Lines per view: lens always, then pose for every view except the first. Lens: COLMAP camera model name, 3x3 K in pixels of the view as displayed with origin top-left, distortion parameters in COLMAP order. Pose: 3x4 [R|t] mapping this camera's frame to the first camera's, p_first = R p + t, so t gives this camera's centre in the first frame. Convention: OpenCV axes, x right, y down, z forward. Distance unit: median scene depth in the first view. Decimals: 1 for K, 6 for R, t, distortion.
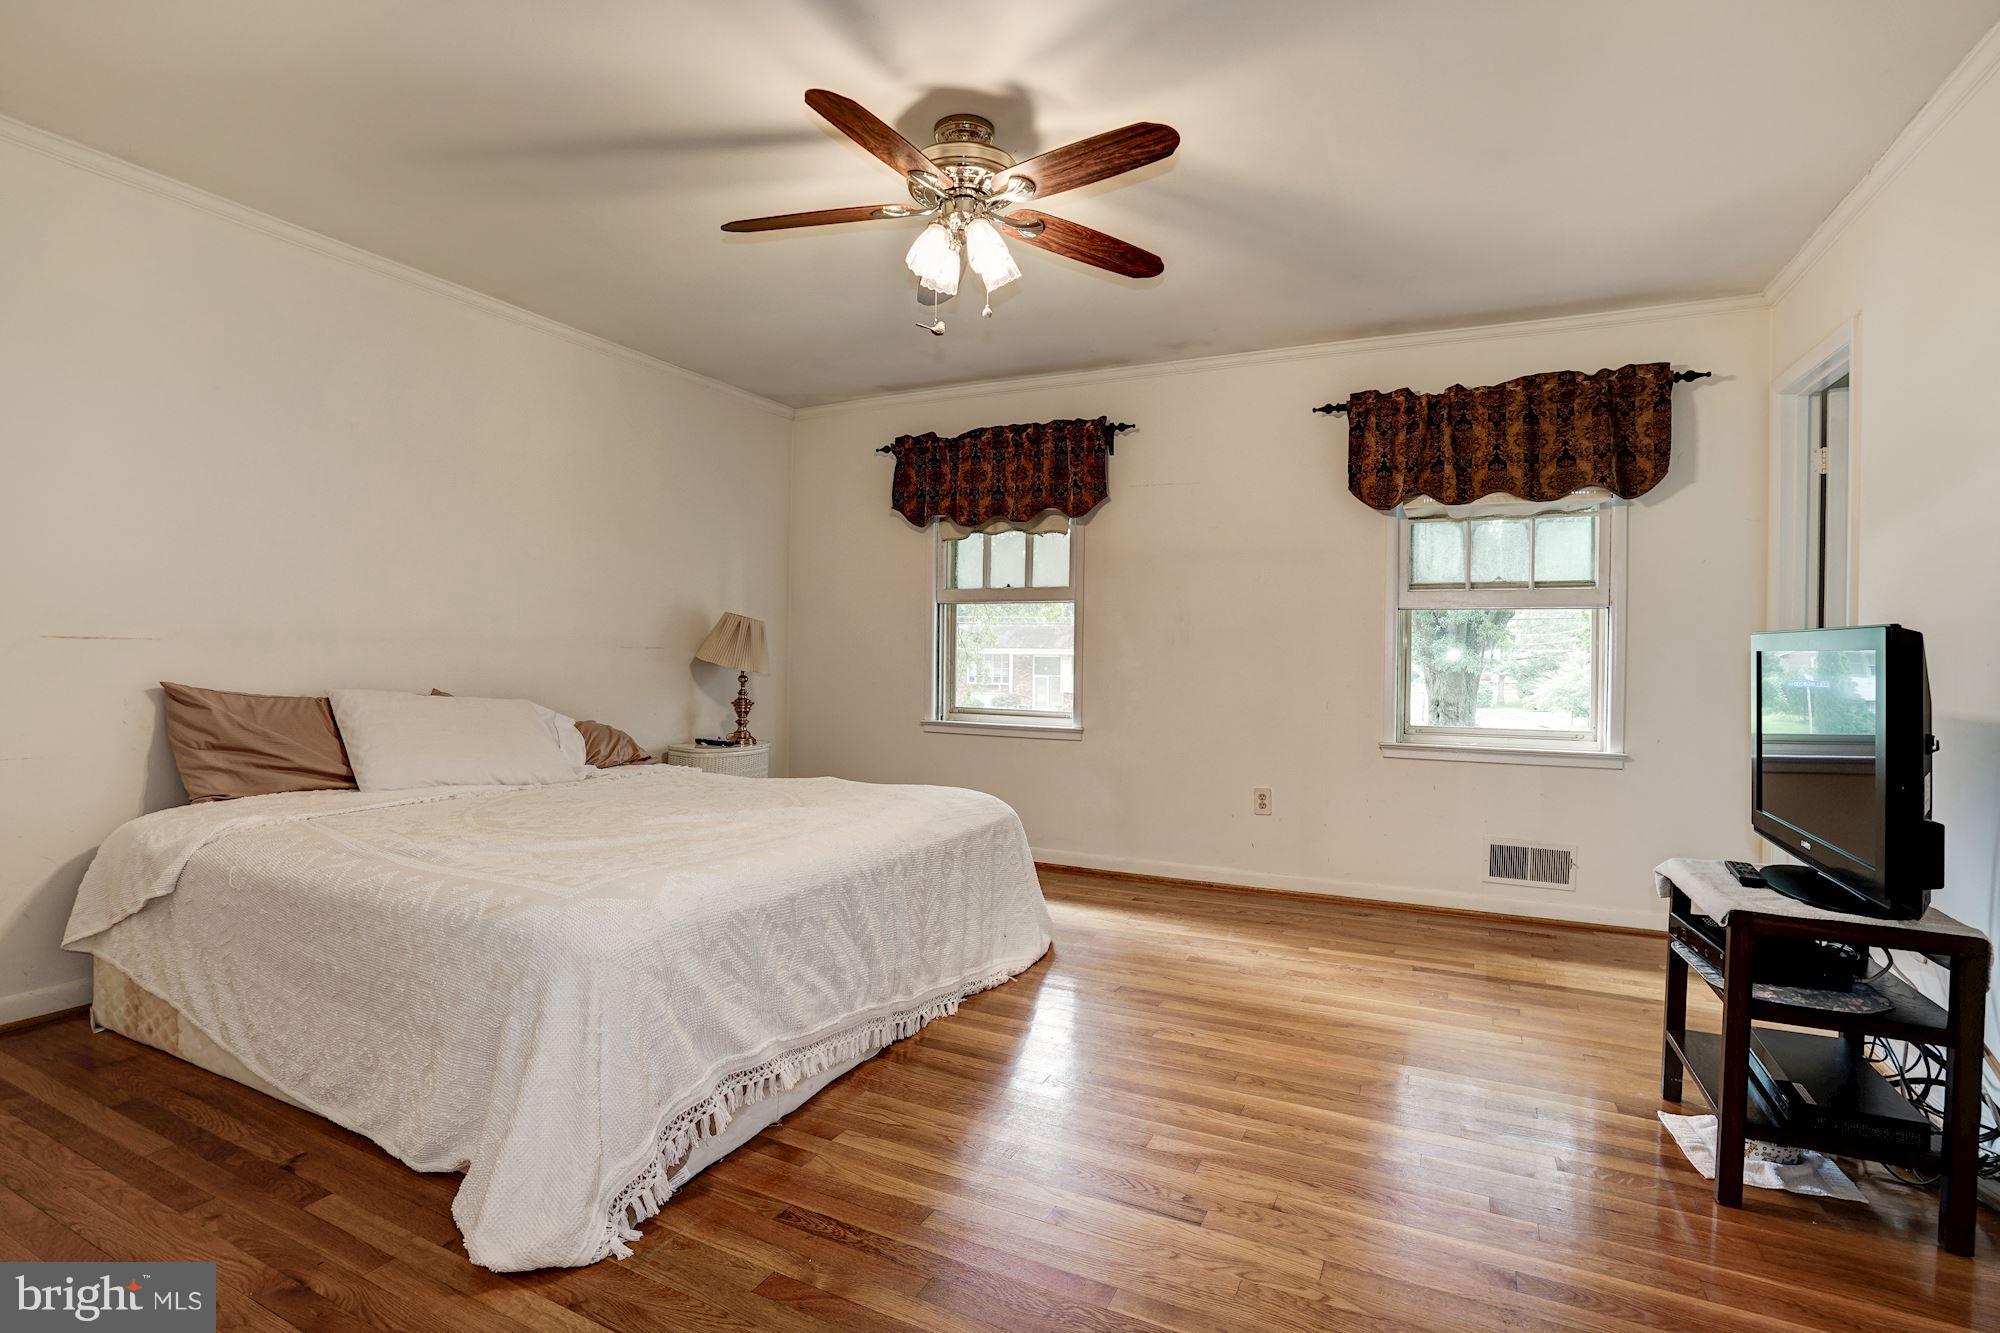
lens RADIAL K [[924.1, 0, 1012.8], [0, 924.1, 675.2], [0, 0, 1]] dist [-0.066139, 0.021278]
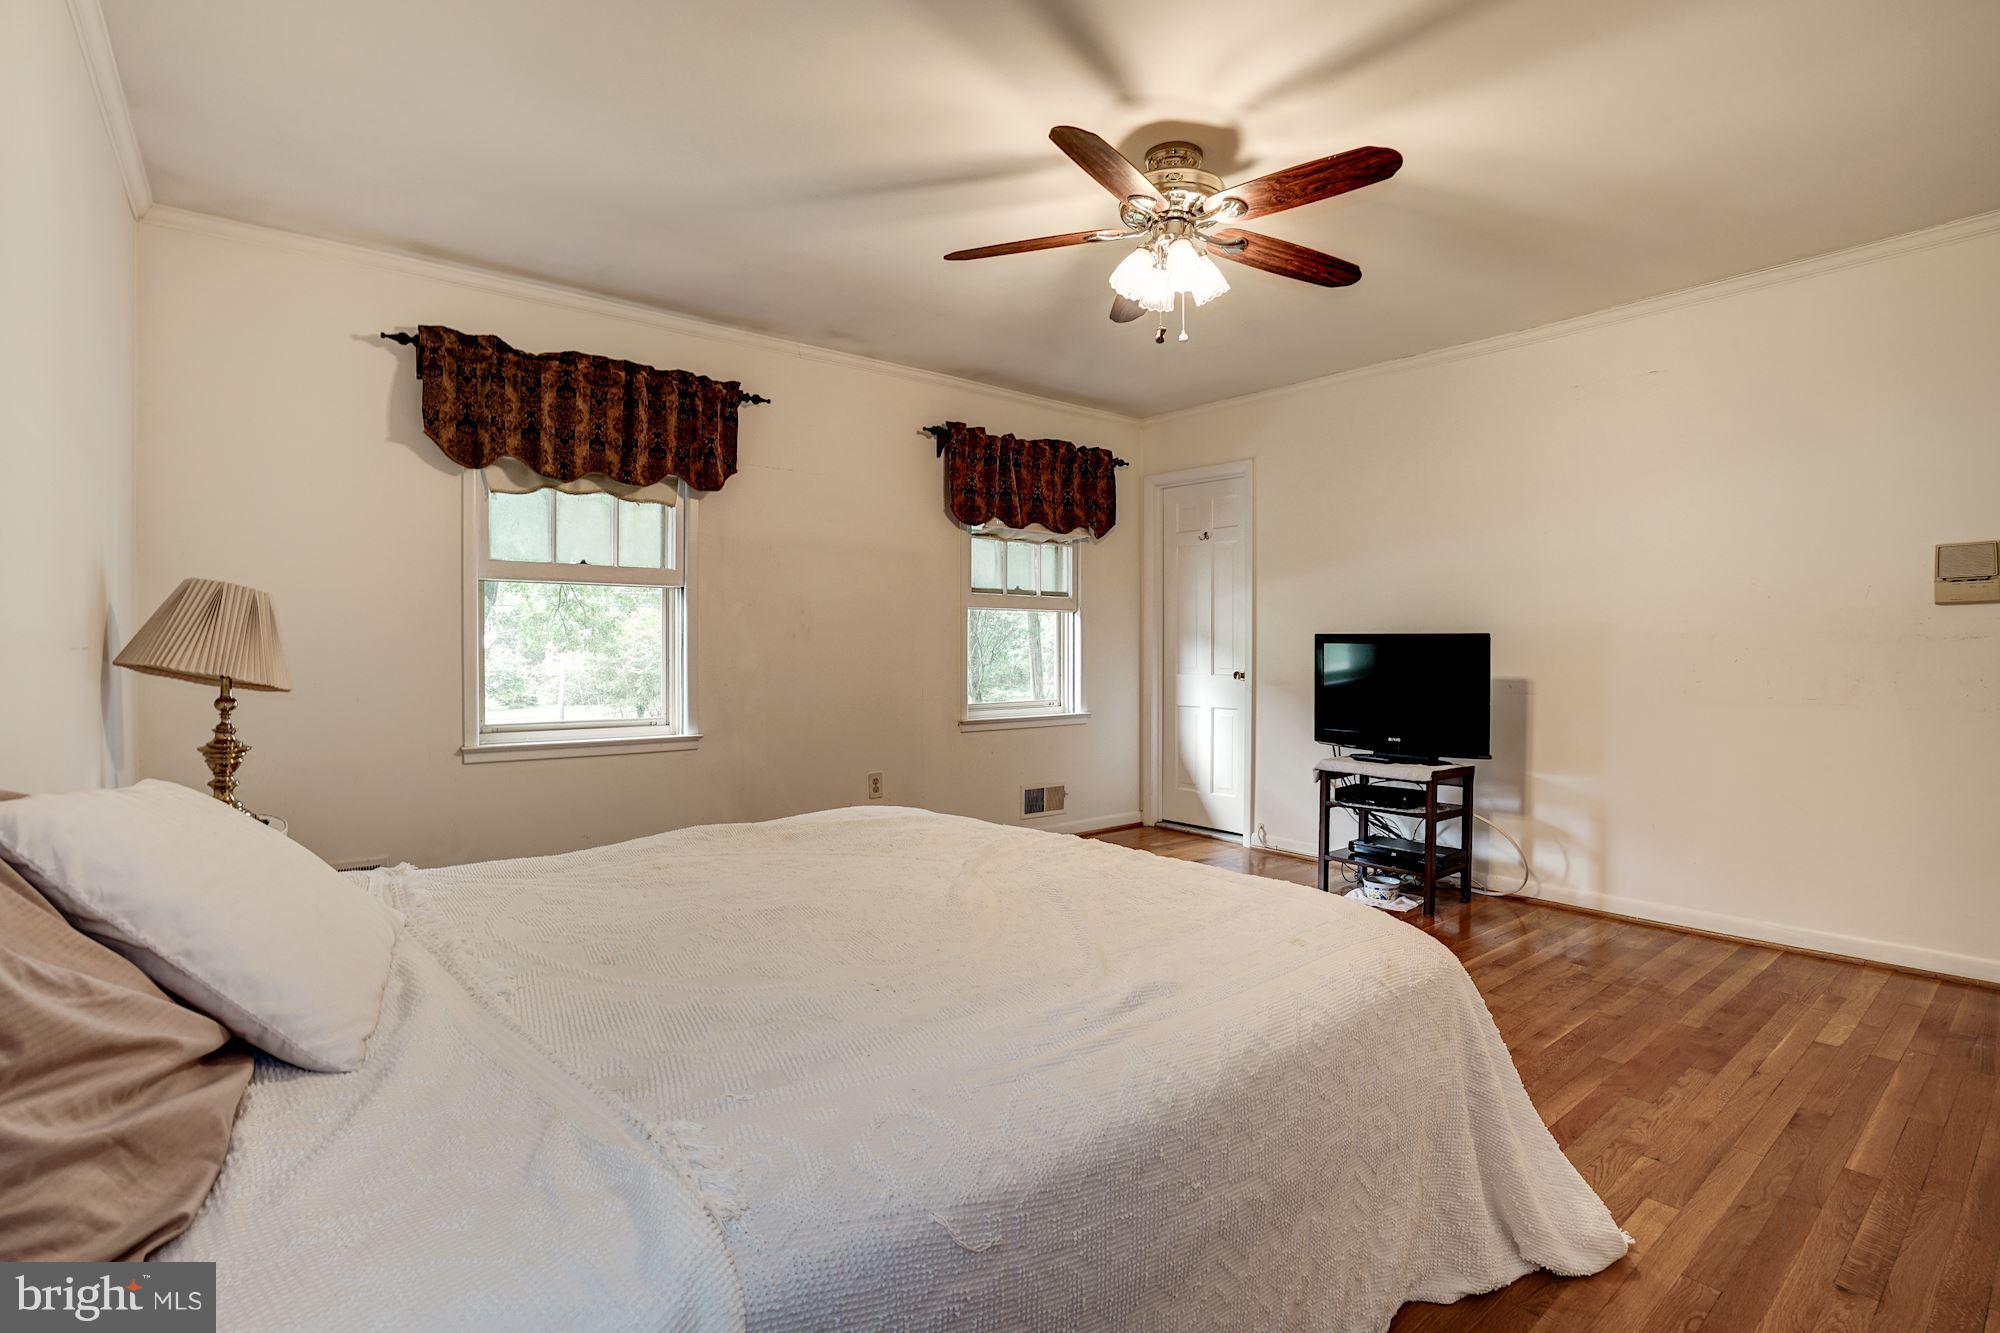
lens RADIAL K [[945.4, 0, 996.7], [0, 945.4, 649.7], [0, 0, 1]] dist [-0.062731, 0.021749]
pose [[0.438330, -0.019087, 0.898612, -0.596682], [0.012660, 0.999806, 0.015061, -0.031610], [-0.898725, 0.004775, 0.438486, 0.366830]]
